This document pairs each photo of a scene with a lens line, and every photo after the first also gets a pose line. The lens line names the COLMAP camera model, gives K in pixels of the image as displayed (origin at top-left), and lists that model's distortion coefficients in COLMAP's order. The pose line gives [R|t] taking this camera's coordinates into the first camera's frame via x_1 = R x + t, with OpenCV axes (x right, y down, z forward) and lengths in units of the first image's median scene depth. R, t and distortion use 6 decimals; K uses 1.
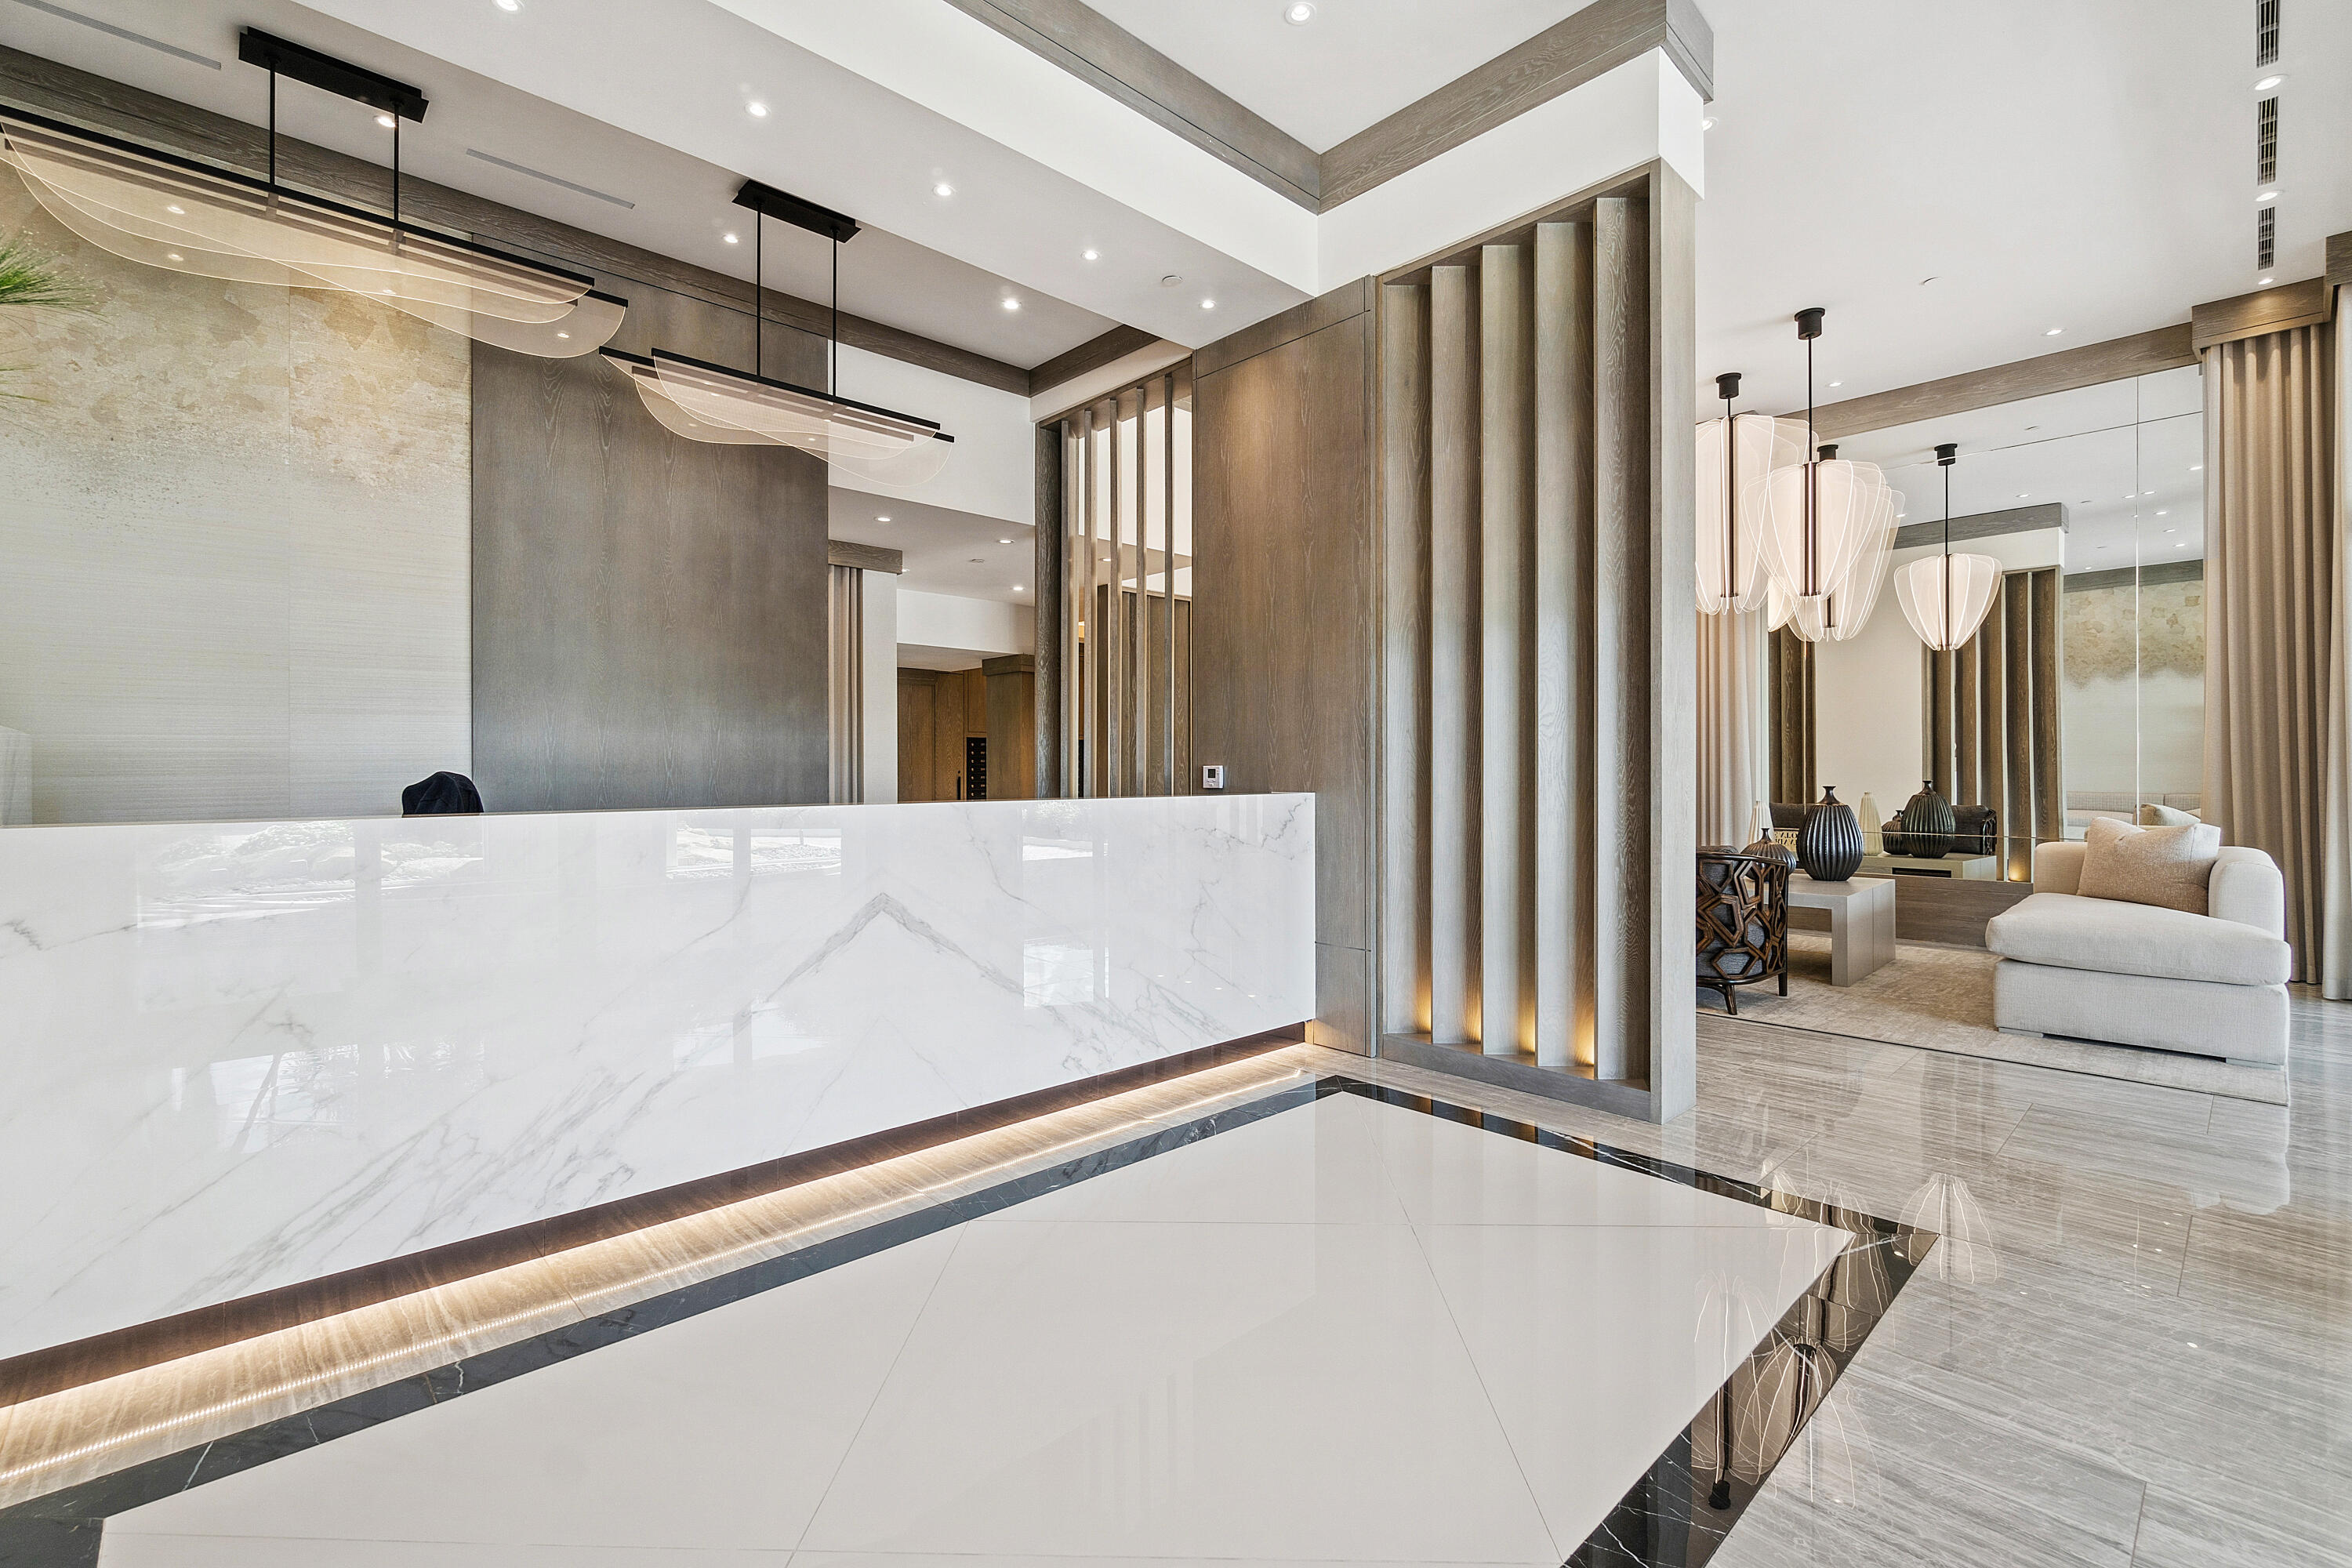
lens RADIAL K [[1041.2, 0, 1166.1], [0, 1041.2, 817.4], [0, 0, 1]] dist [-0.018197, -0.000015]
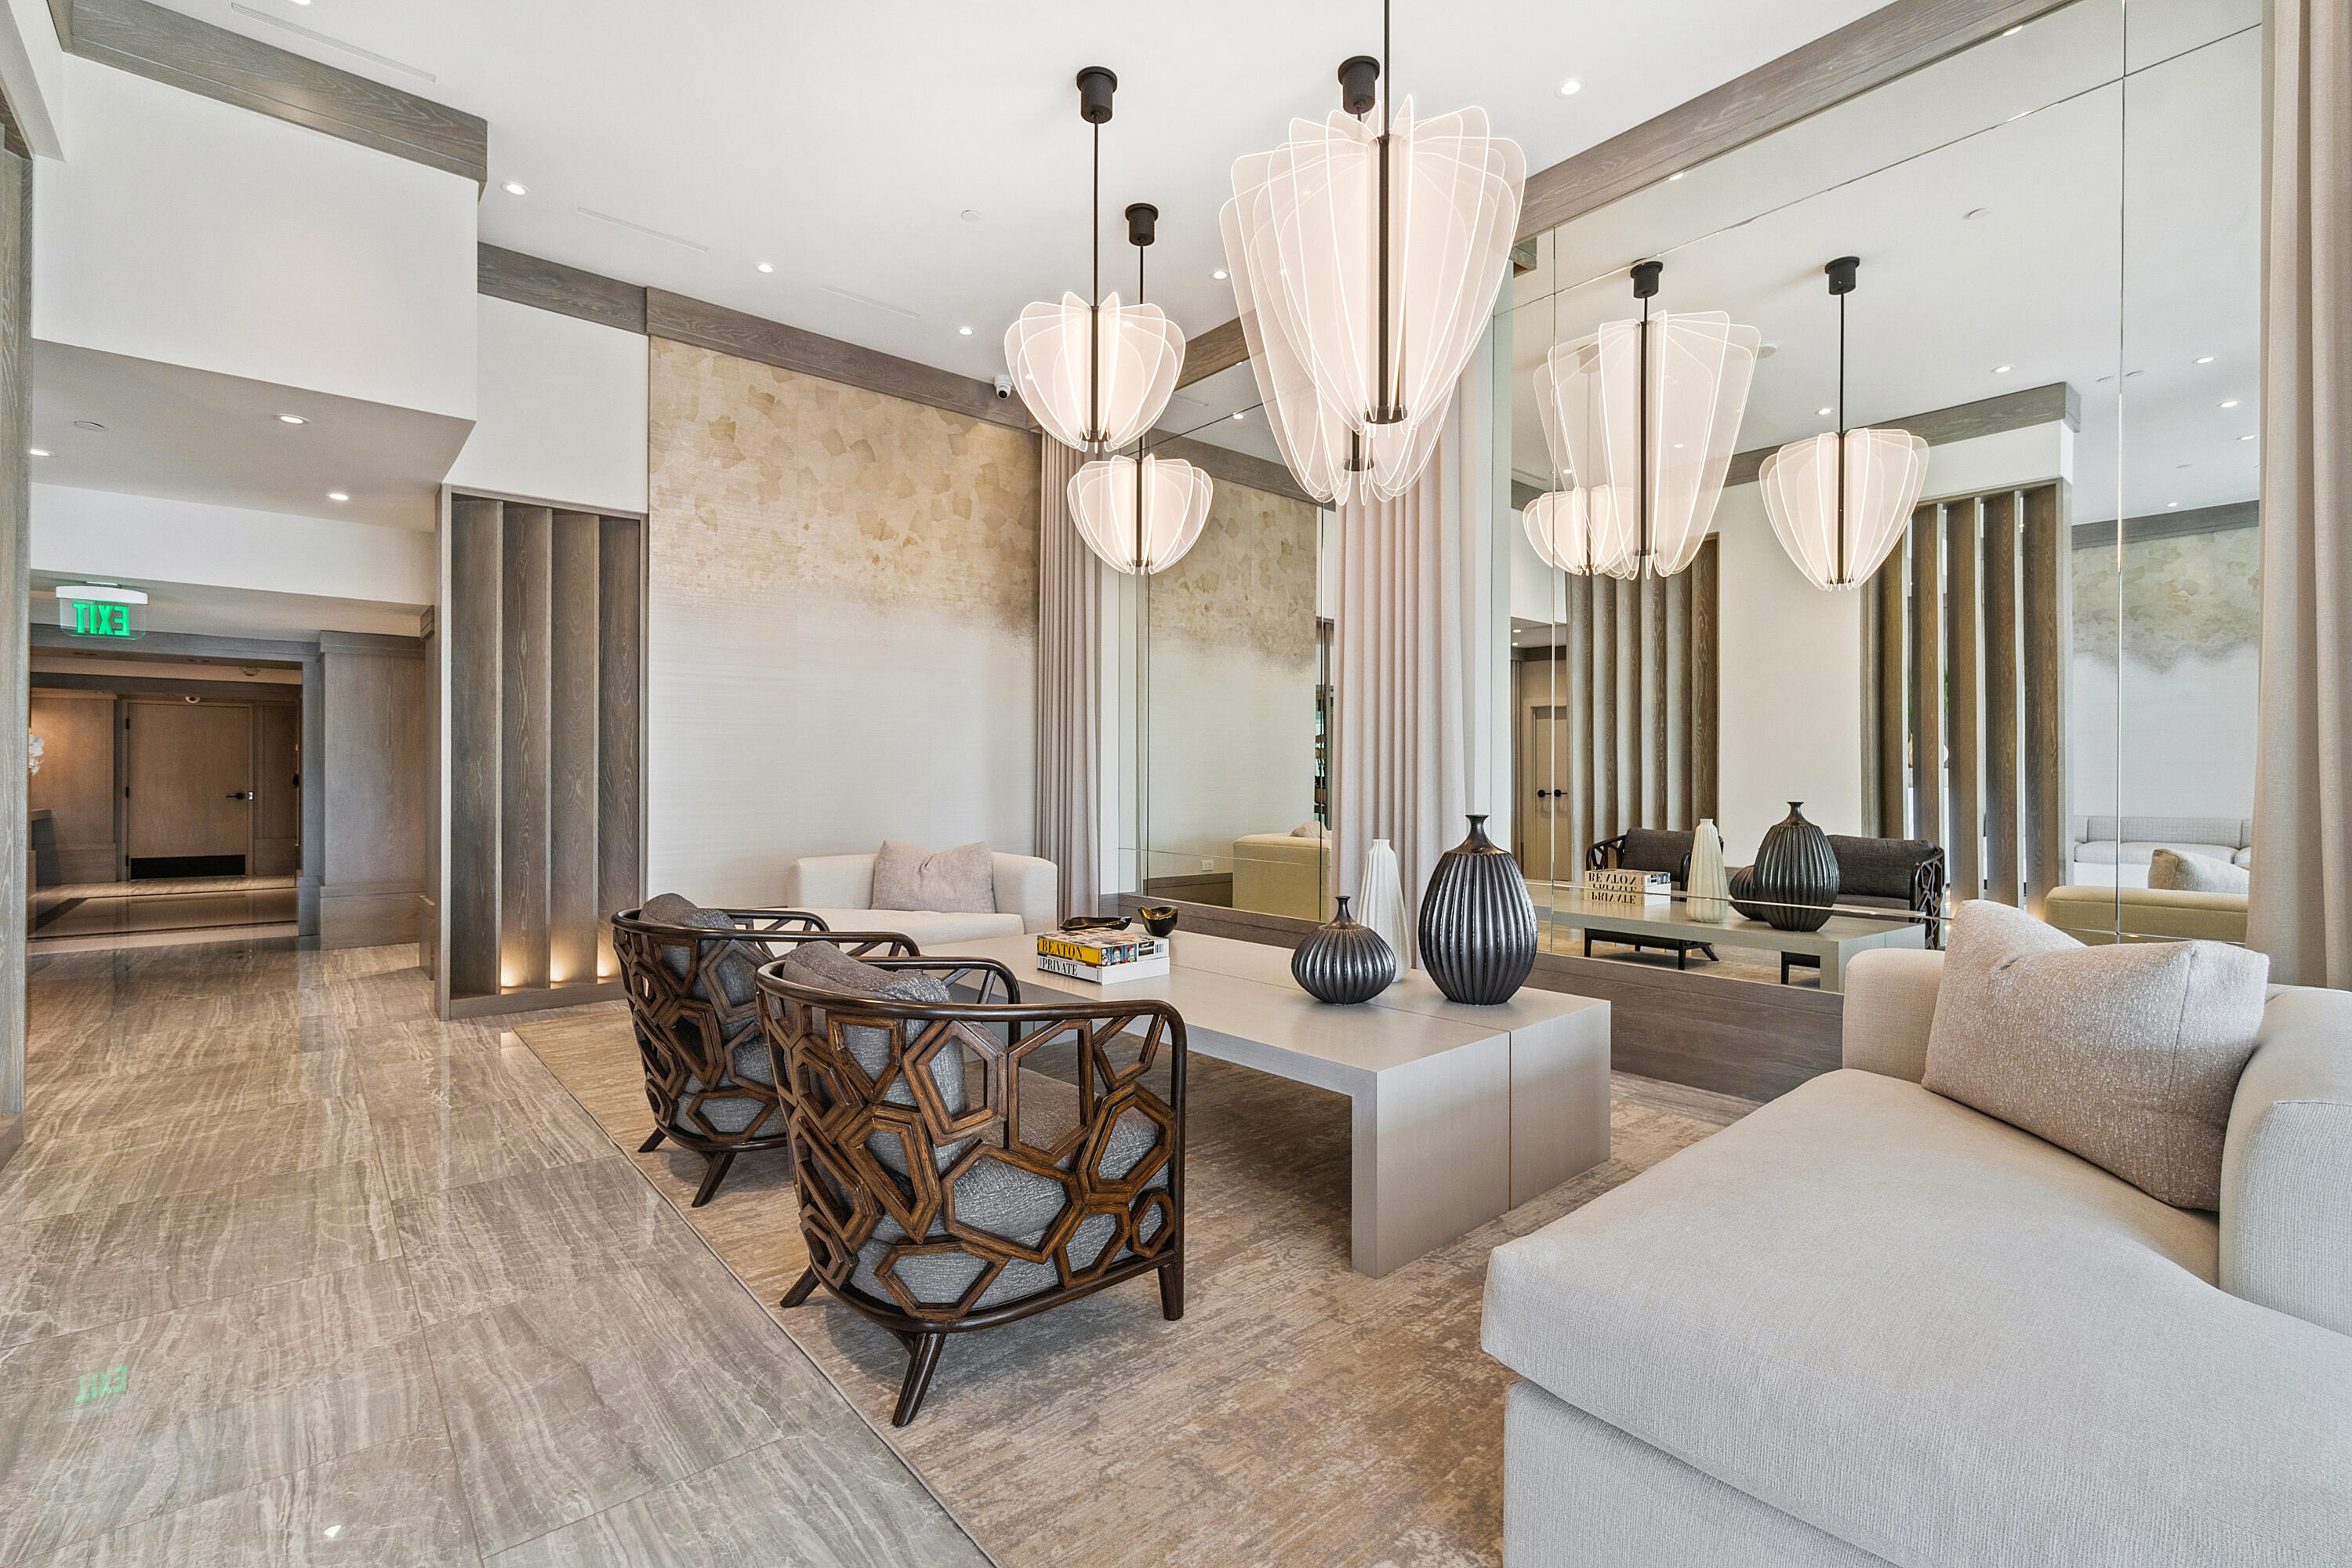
lens RADIAL K [[1037.6, 0, 1190.3], [0, 1037.6, 803.0], [0, 0, 1]] dist [0.003163, 0.000013]
pose [[0.999309, 0.012770, -0.034899, 0.327979], [-0.013343, 0.999779, -0.016253, -0.016310], [0.034684, 0.016707, 0.999259, 0.305262]]
